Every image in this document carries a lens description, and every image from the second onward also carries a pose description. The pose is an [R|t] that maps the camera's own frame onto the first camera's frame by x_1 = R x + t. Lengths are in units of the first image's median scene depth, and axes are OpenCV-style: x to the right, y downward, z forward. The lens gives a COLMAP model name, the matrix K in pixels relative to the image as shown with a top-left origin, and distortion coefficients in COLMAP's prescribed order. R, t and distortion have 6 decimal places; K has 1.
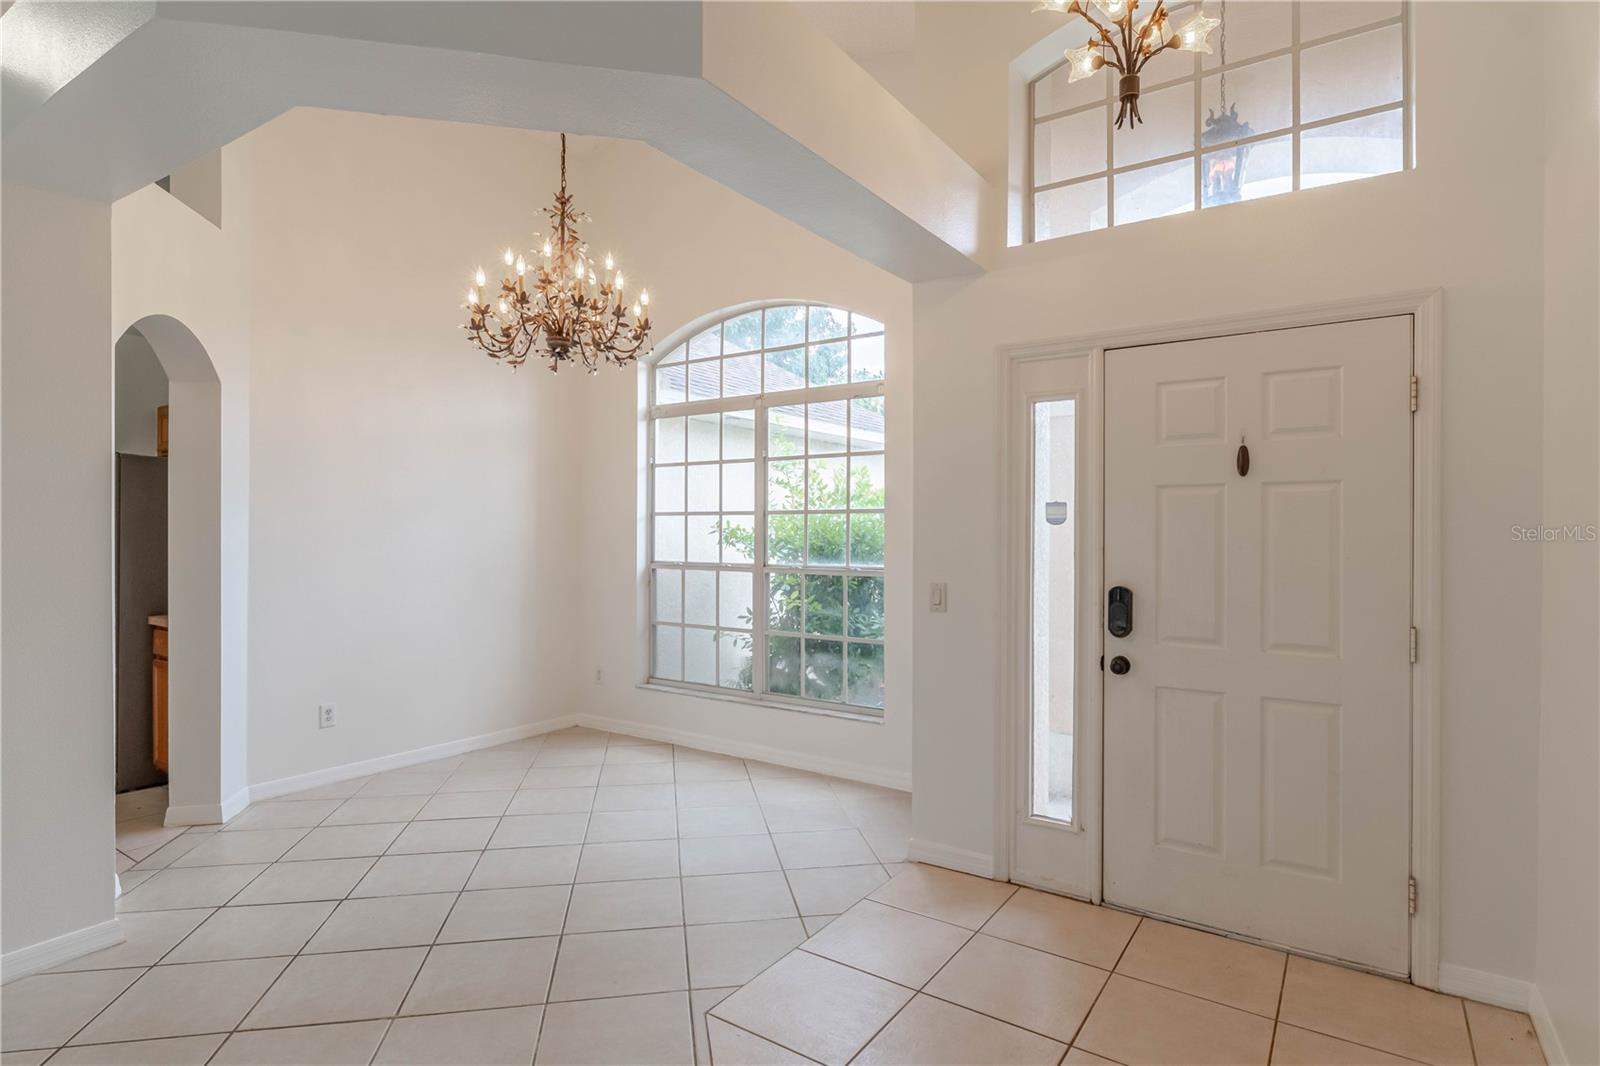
lens RADIAL K [[831.5, 0, 795.7], [0, 831.5, 533.0], [0, 0, 1]] dist [-0.010419, 0.002886]
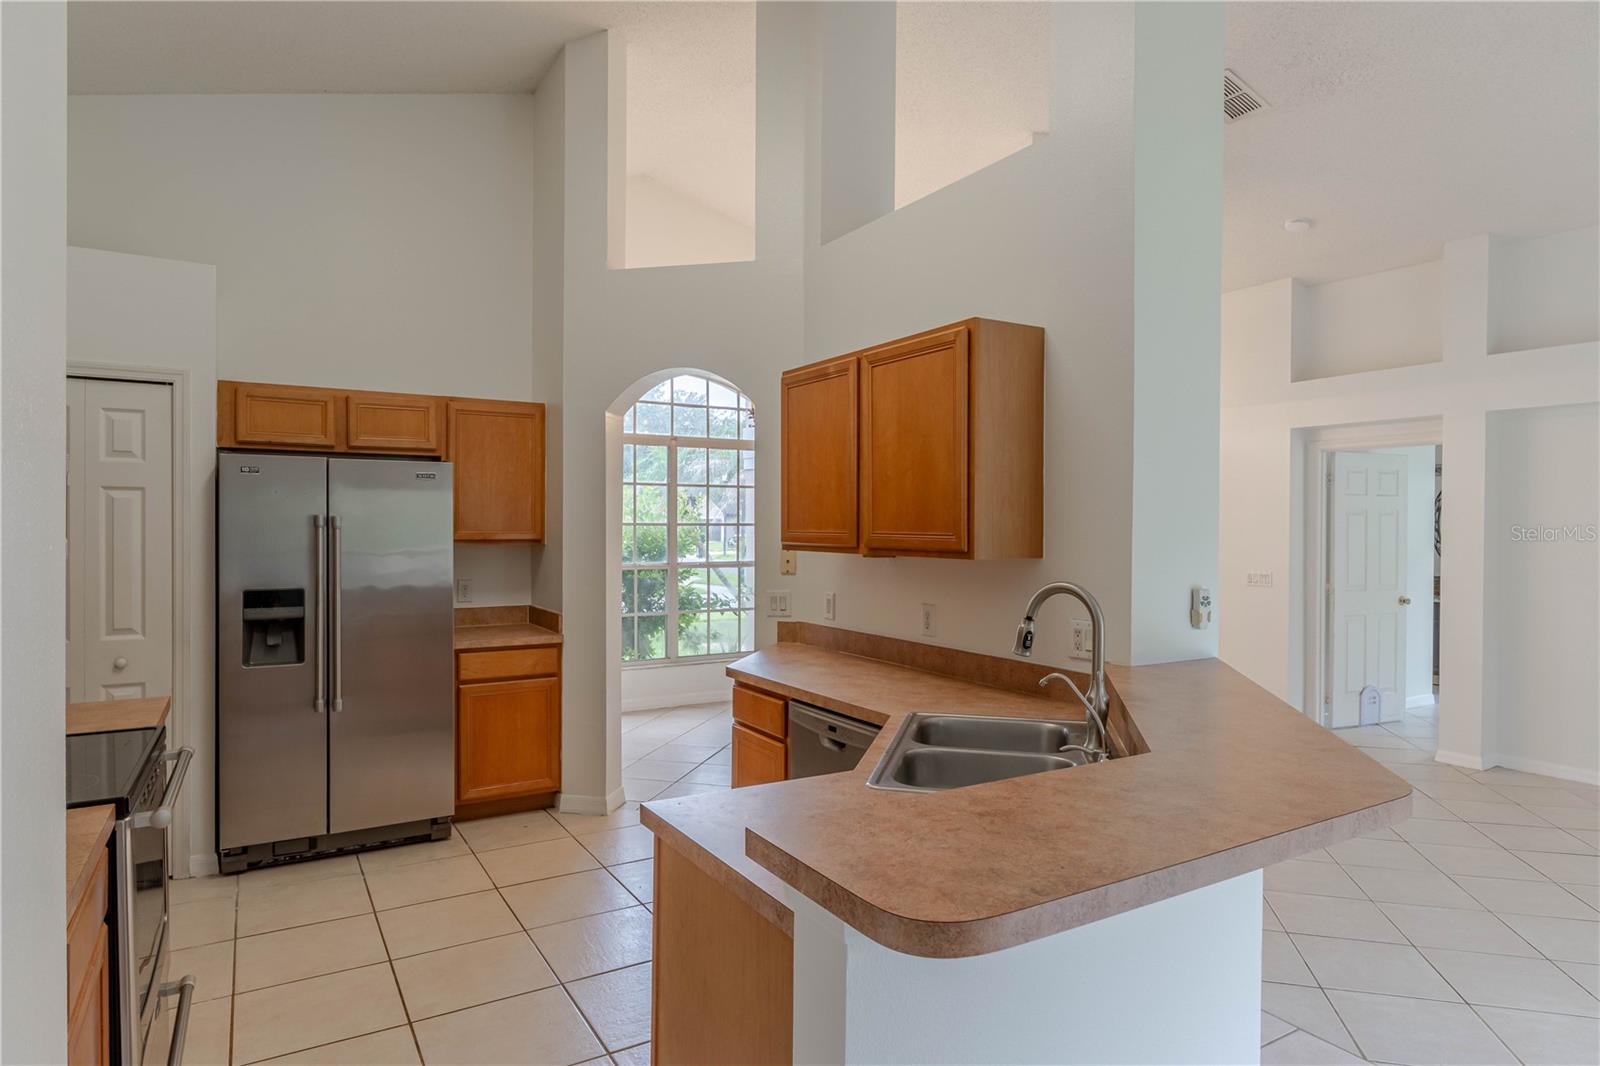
lens RADIAL K [[916.1, 0, 794.9], [0, 916.1, 542.9], [0, 0, 1]] dist [-0.008843, 0.003797]
pose [[0.420031, -0.015732, 0.907373, -2.074530], [-0.001811, 0.999833, 0.018173, -0.035064], [-0.907508, -0.009277, 0.419932, 0.307352]]
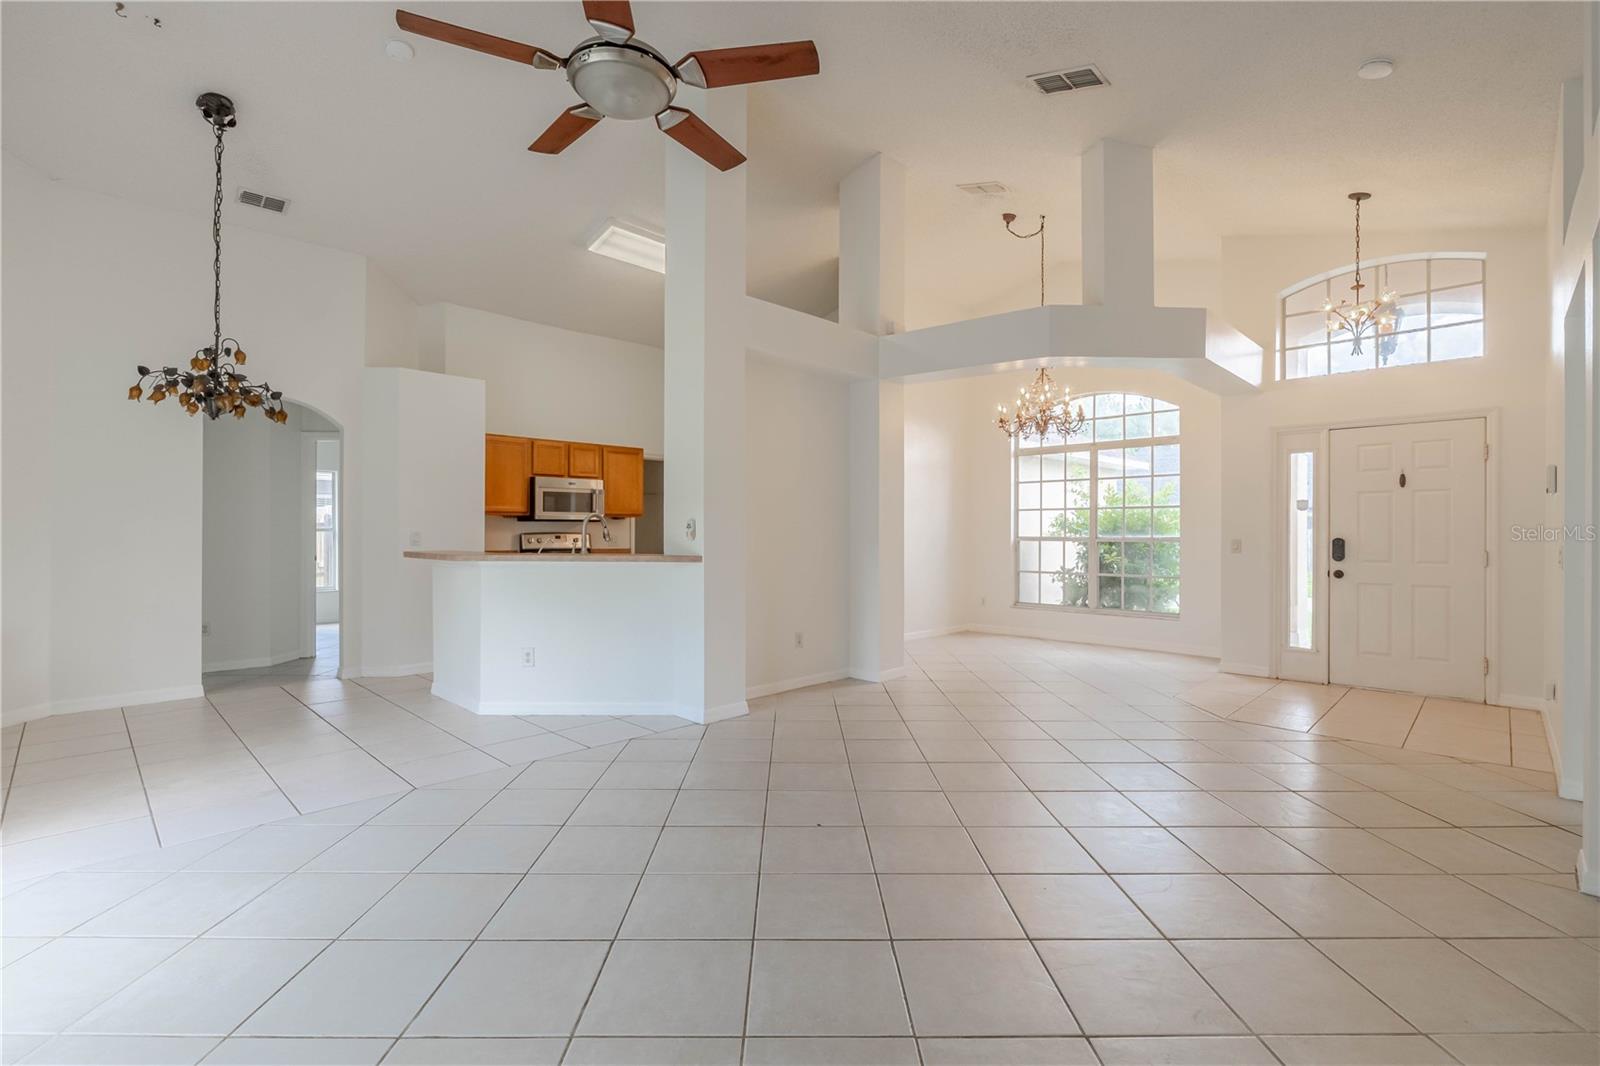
lens RADIAL K [[721.6, 0, 804.1], [0, 721.6, 531.4], [0, 0, 1]] dist [-0.006885, 0.000738]
pose [[0.985429, 0.000942, -0.170083, -0.630960], [-0.001777, 0.999987, -0.004757, 0.054453], [0.170076, 0.004990, 0.985418, -1.035903]]
